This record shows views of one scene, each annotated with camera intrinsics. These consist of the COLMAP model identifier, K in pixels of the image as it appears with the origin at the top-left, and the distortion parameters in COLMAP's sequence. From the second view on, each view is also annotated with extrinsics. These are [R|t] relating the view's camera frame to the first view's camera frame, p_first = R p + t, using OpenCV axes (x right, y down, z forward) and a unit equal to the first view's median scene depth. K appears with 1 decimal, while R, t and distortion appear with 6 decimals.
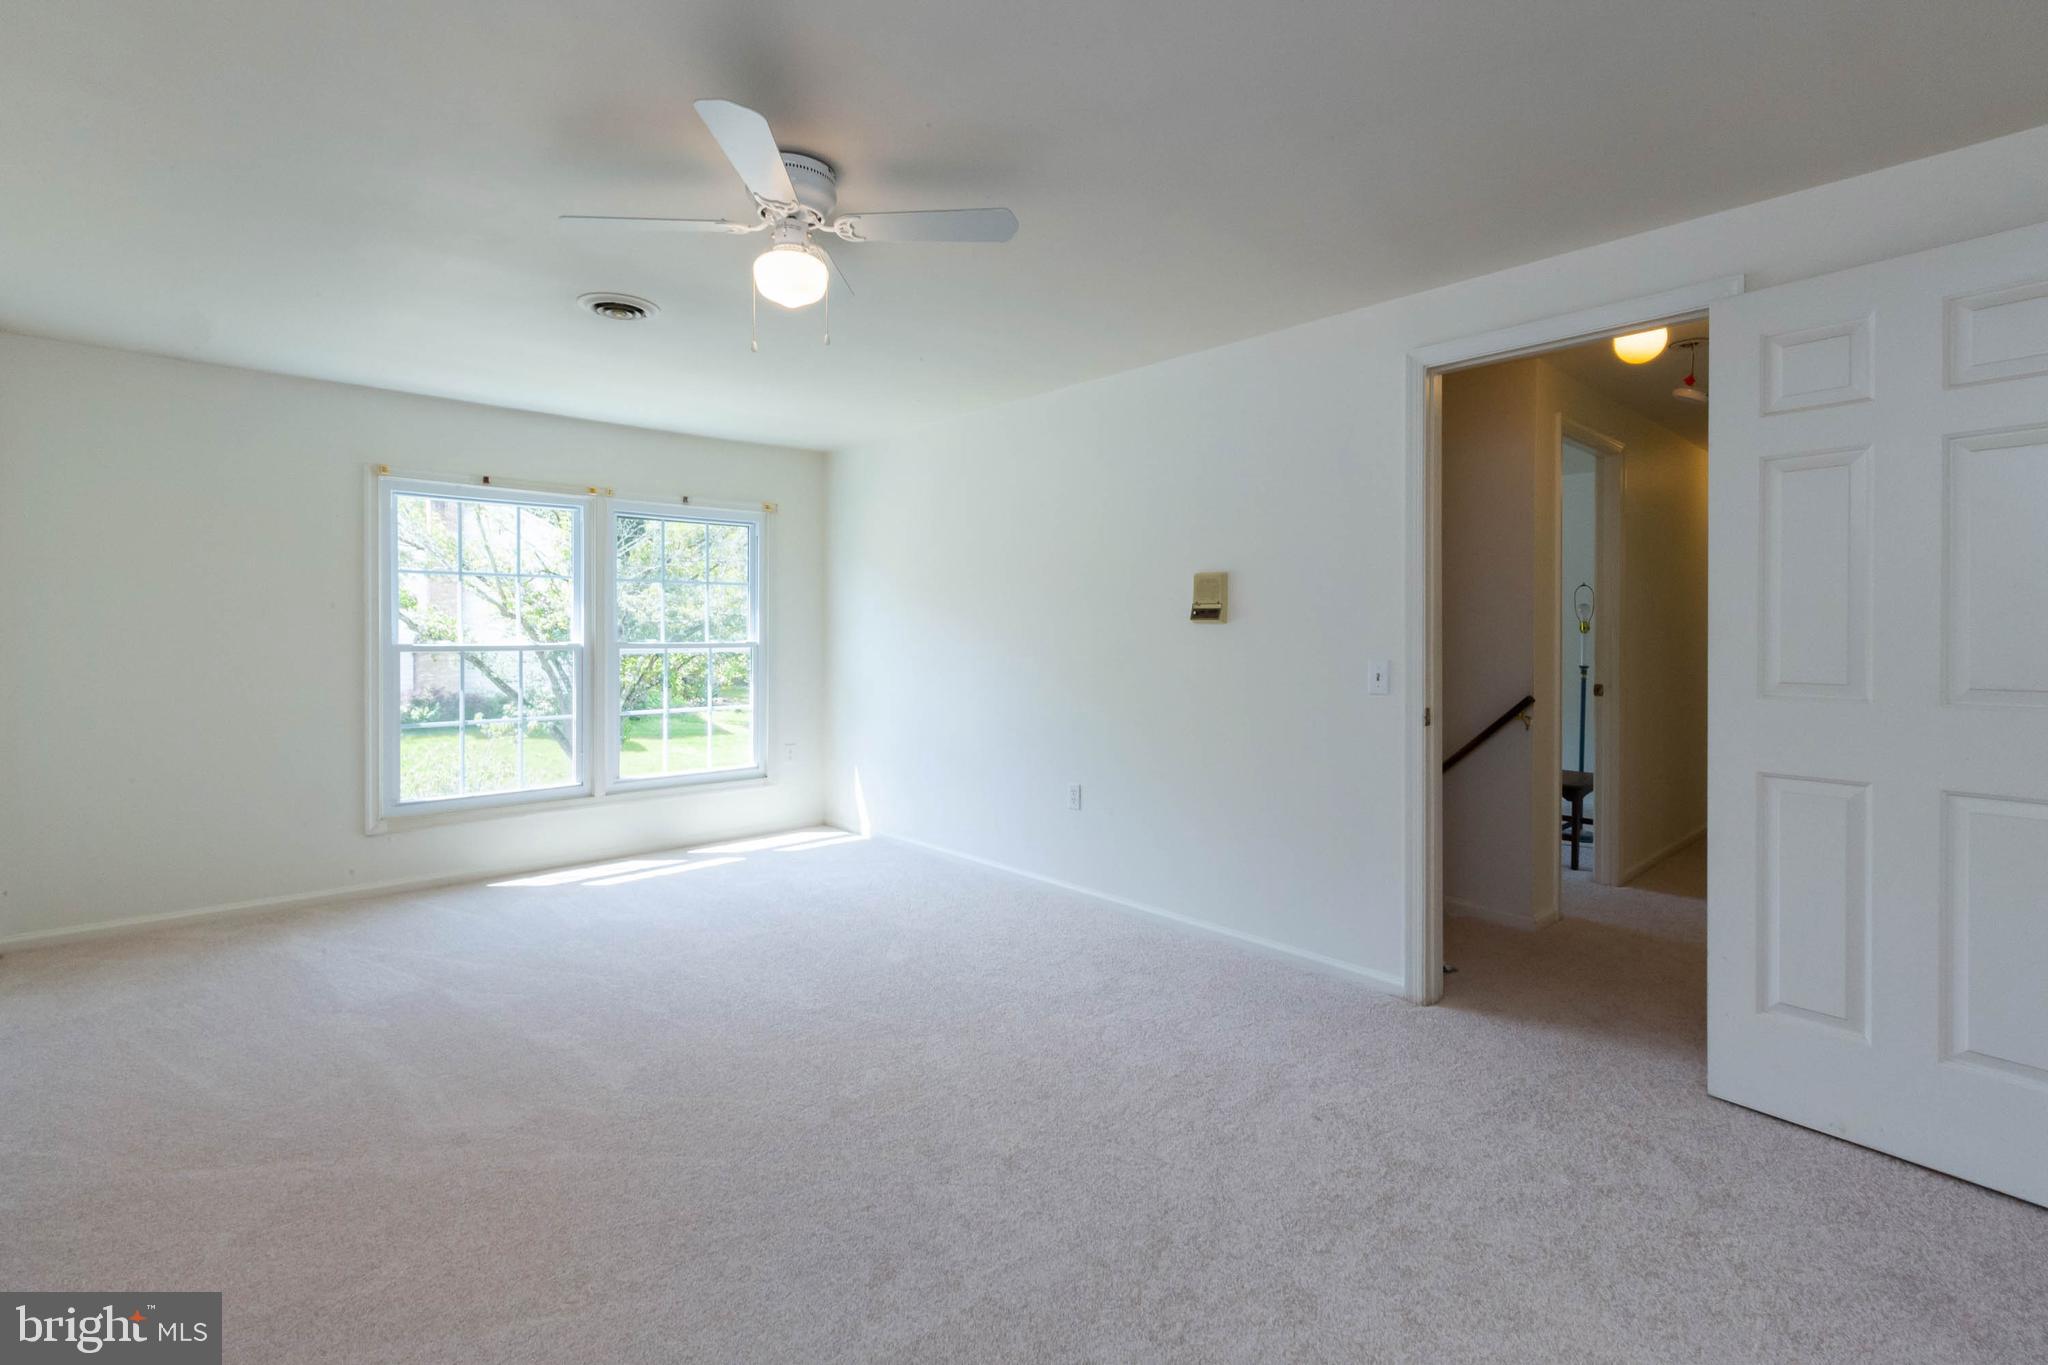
lens RADIAL K [[930.5, 0, 1012.8], [0, 930.5, 695.1], [0, 0, 1]] dist [-0.000372, -0.000163]
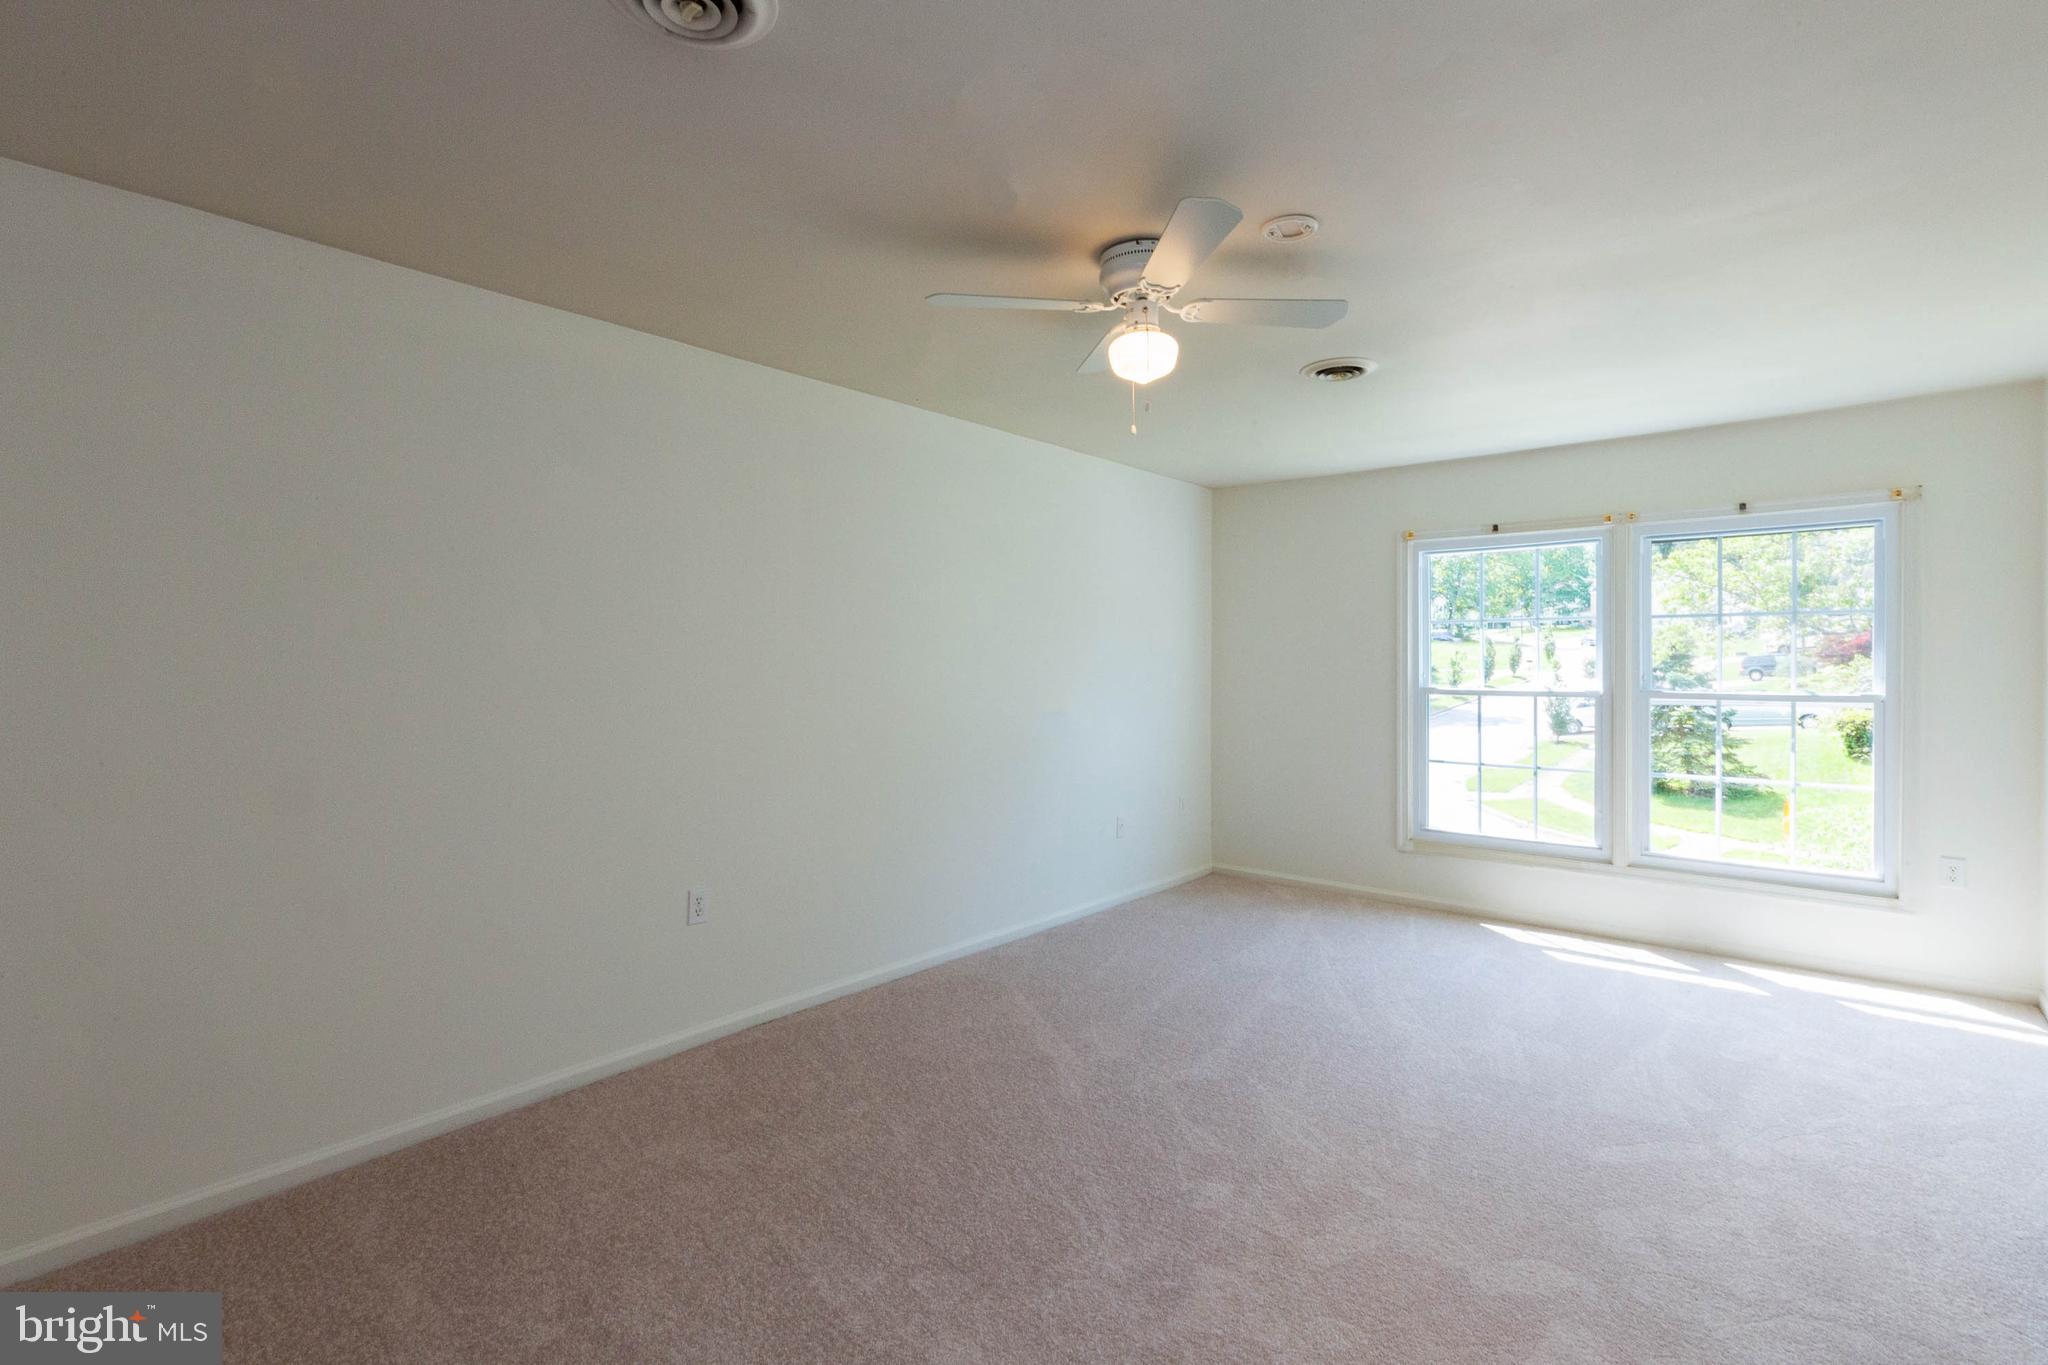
lens RADIAL K [[930.5, 0, 1025.6], [0, 930.5, 683.6], [0, 0, 1]] dist [-0.000372, -0.000163]
pose [[0.136605, 0.014112, -0.990525, 0.343776], [-0.072347, 0.997371, 0.004232, -0.024930], [0.987980, 0.071083, 0.137267, 0.325832]]
